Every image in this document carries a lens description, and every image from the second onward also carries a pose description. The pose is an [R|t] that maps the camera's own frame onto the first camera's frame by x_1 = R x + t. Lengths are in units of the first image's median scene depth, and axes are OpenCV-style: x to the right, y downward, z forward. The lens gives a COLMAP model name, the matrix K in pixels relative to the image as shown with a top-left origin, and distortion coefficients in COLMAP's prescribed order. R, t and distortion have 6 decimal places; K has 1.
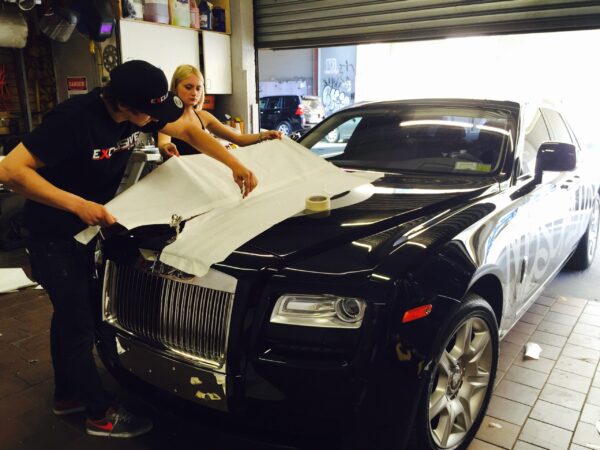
lens RADIAL K [[518.8, 0, 296.9], [0, 518.8, 227.3], [0, 0, 1]] dist [0.077123, -0.121873]
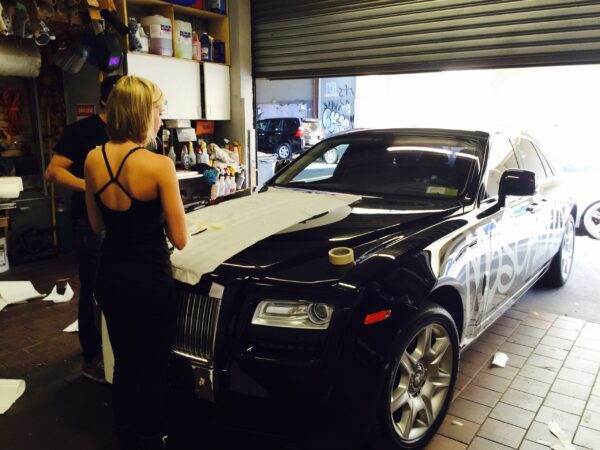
lens RADIAL K [[518.8, 0, 296.9], [0, 518.8, 227.3], [0, 0, 1]] dist [0.077123, -0.121873]
pose [[0.999967, 0.007248, -0.003736, 0.020000], [-0.007384, 0.999252, -0.037969, 0.003551], [0.003458, 0.037996, 0.999272, -0.066633]]
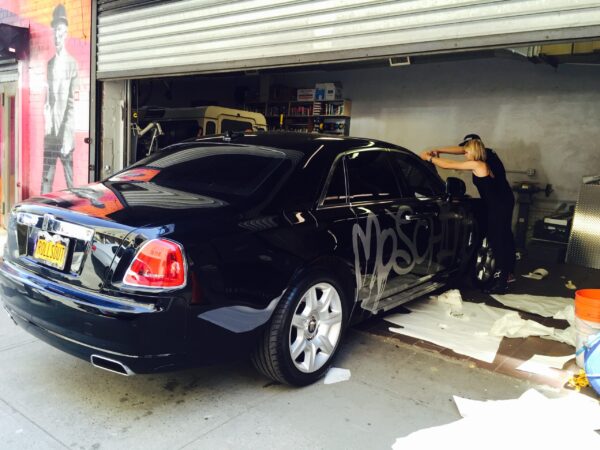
lens RADIAL K [[518.8, 0, 296.9], [0, 518.8, 227.3], [0, 0, 1]] dist [0.077123, -0.121873]
pose [[0.998294, 0.058307, 0.002955, 0.121322], [-0.057461, 0.990240, -0.126979, 0.102316], [-0.010330, 0.126593, 0.991901, -0.194013]]
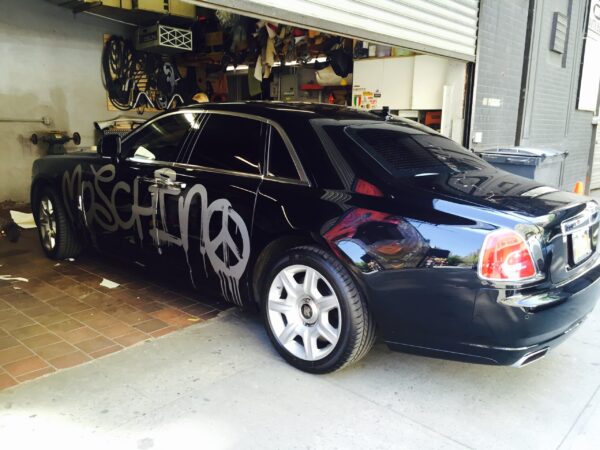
lens RADIAL K [[518.8, 0, 296.9], [0, 518.8, 227.3], [0, 0, 1]] dist [0.077123, -0.121873]
pose [[-0.094671, 0.196431, -0.975937, 1.146507], [-0.258797, 0.941777, 0.214661, -0.220503], [0.961281, 0.272892, -0.038323, 0.989257]]
